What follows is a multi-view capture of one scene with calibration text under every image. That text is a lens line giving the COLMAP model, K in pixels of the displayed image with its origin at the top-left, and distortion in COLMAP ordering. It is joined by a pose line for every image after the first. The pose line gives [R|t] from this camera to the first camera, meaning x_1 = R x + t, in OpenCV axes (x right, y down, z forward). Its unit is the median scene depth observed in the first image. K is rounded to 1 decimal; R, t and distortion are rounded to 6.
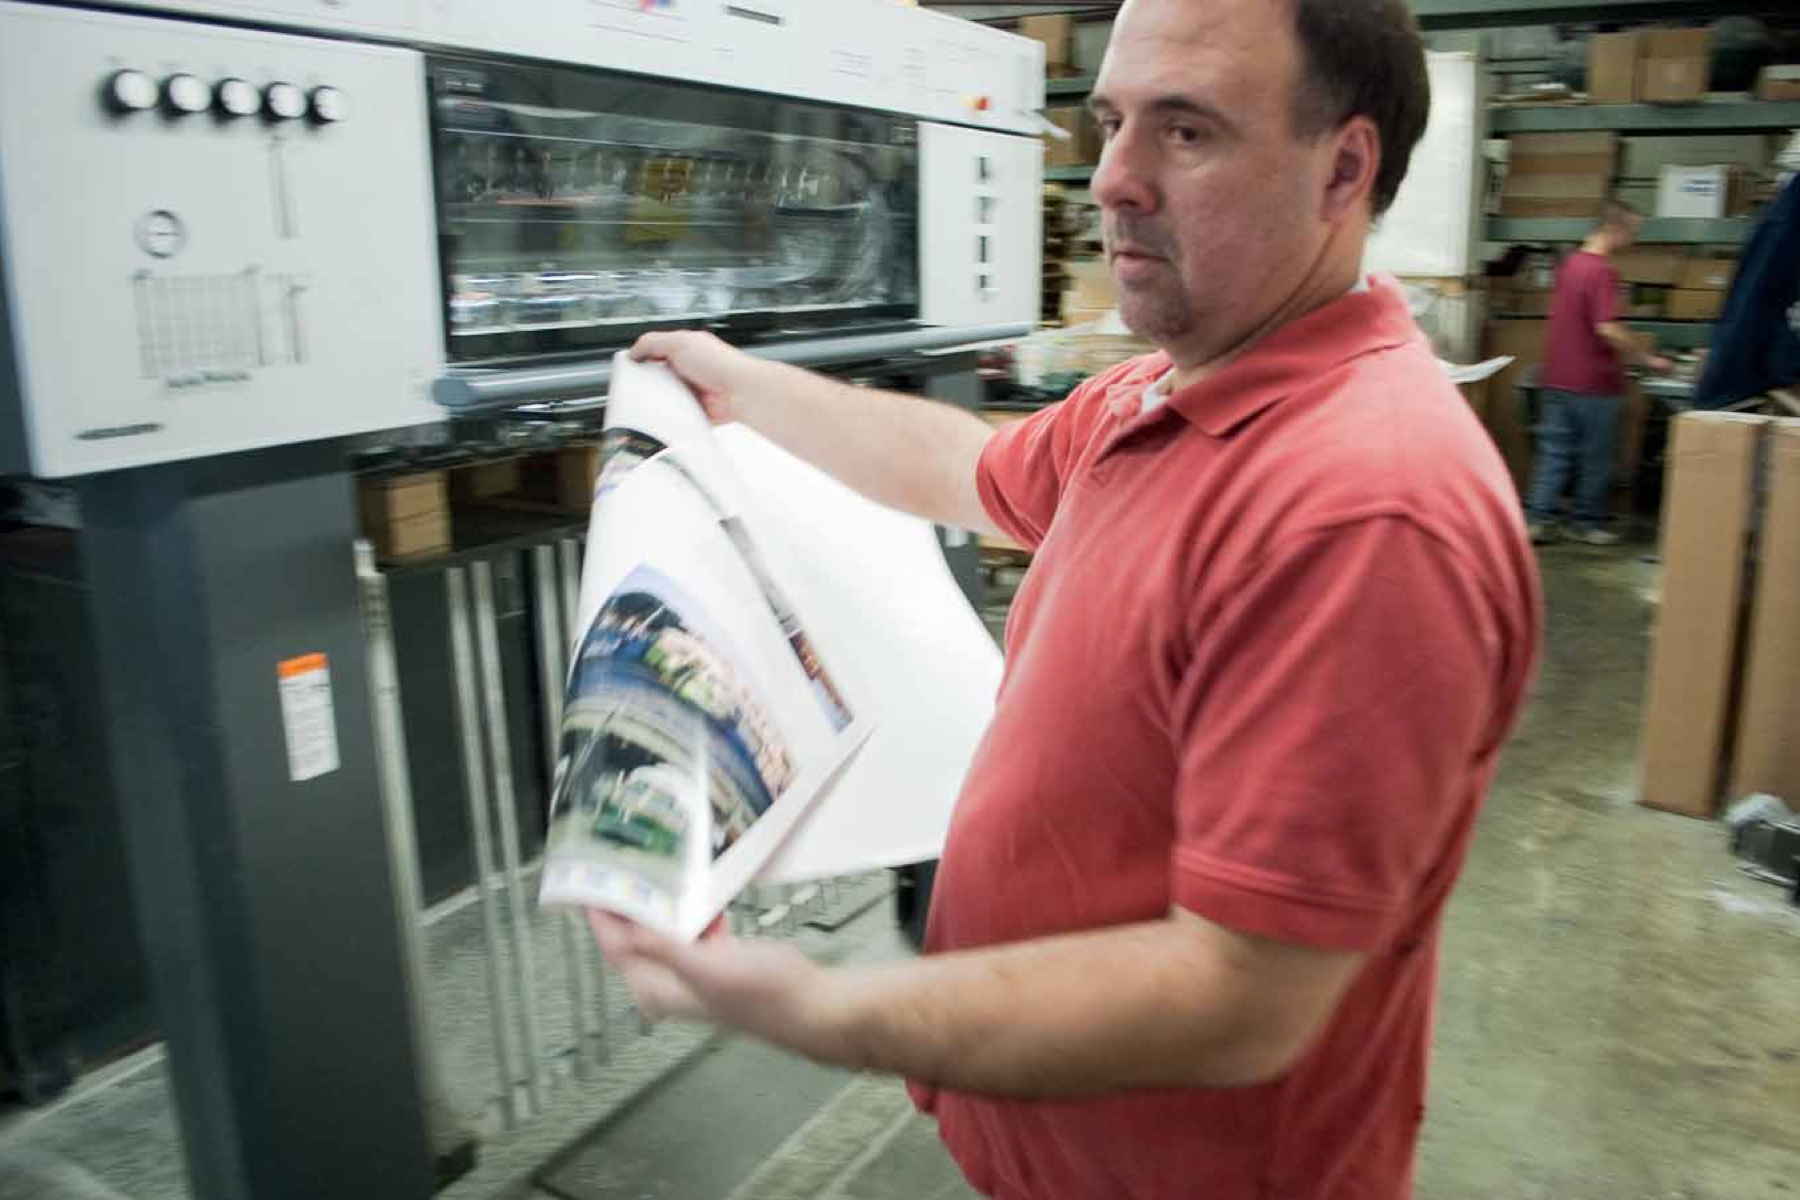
lens RADIAL K [[1440.1, 0, 898.9], [0, 1440.1, 592.1], [0, 0, 1]] dist [-0.087889, 0.013813]
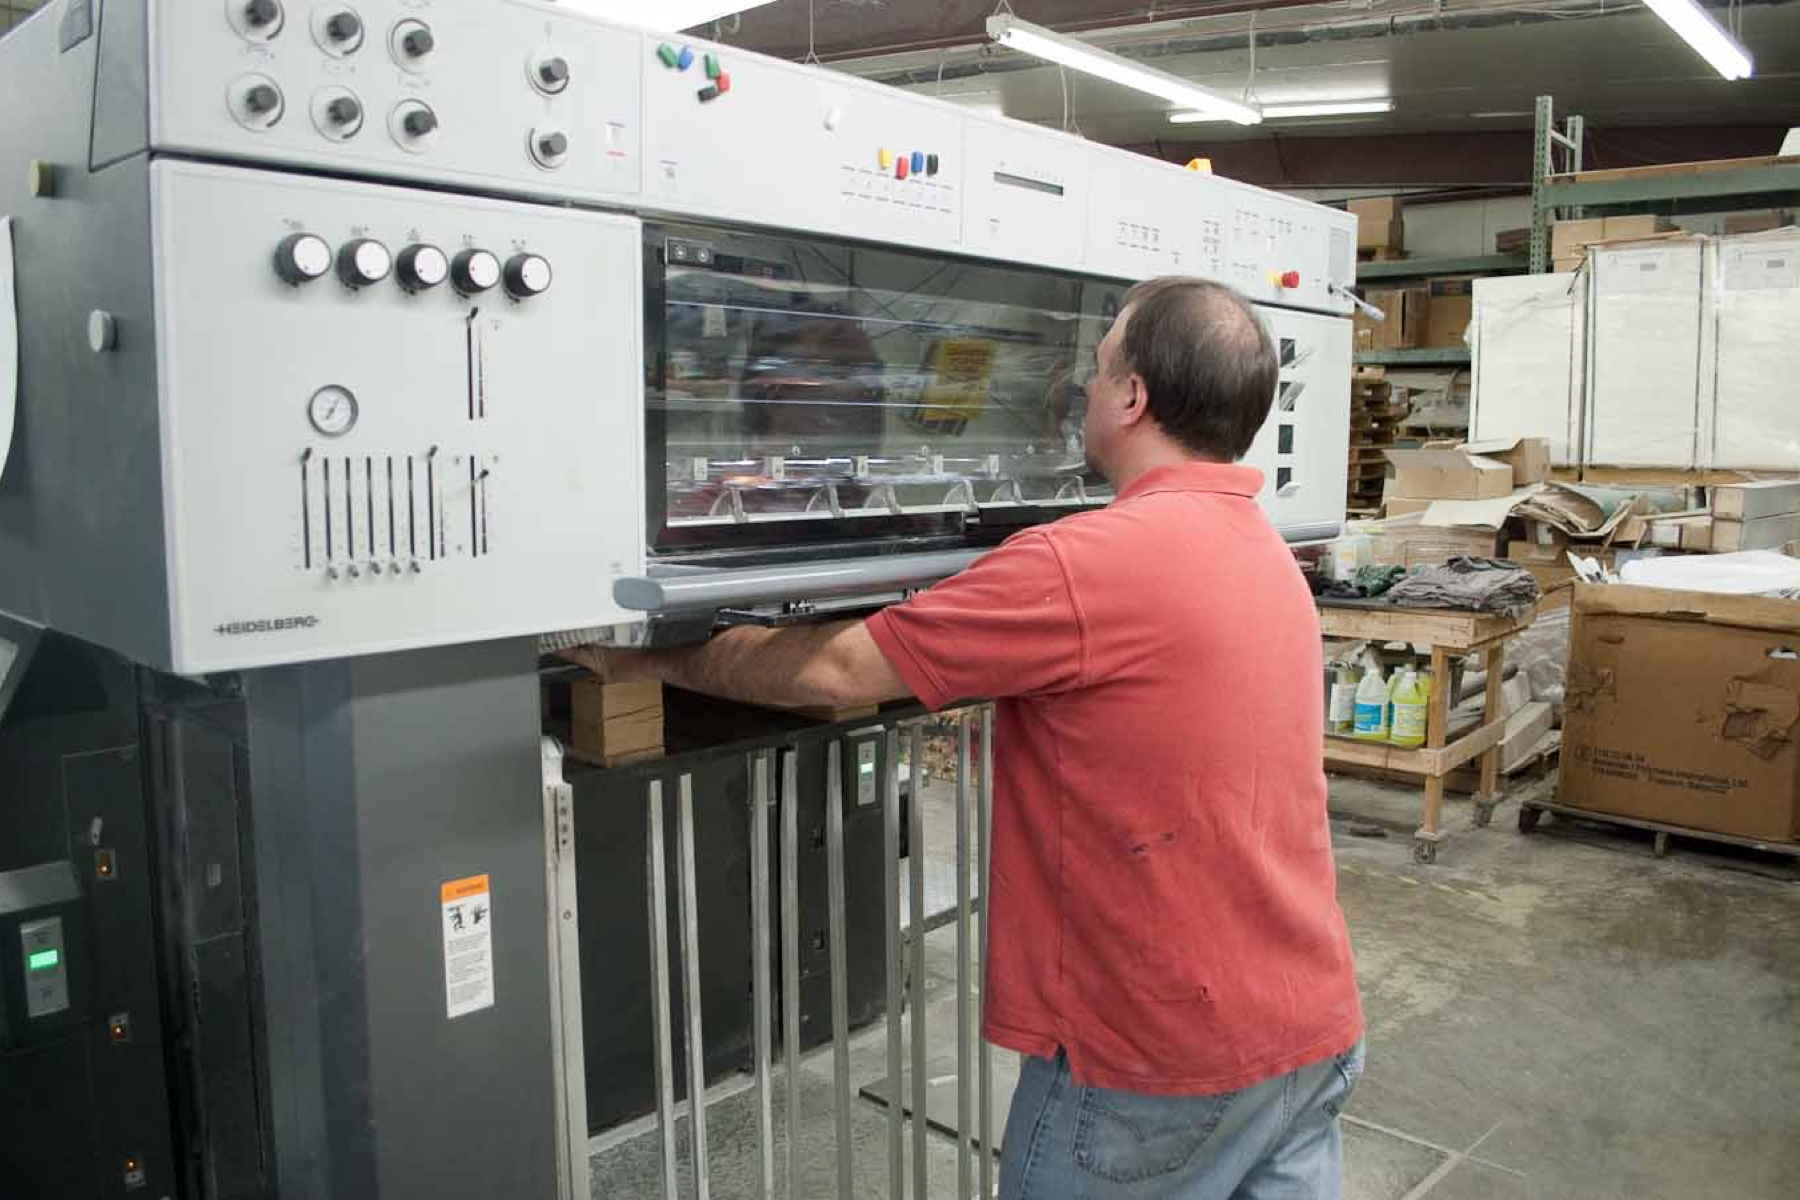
lens RADIAL K [[1440.1, 0, 901.9], [0, 1440.1, 606.0], [0, 0, 1]] dist [-0.087889, 0.013813]
pose [[0.976827, 0.040341, -0.210196, 0.029618], [-0.063379, 0.992551, -0.104047, -0.047609], [0.204433, 0.114958, 0.972107, 0.159999]]
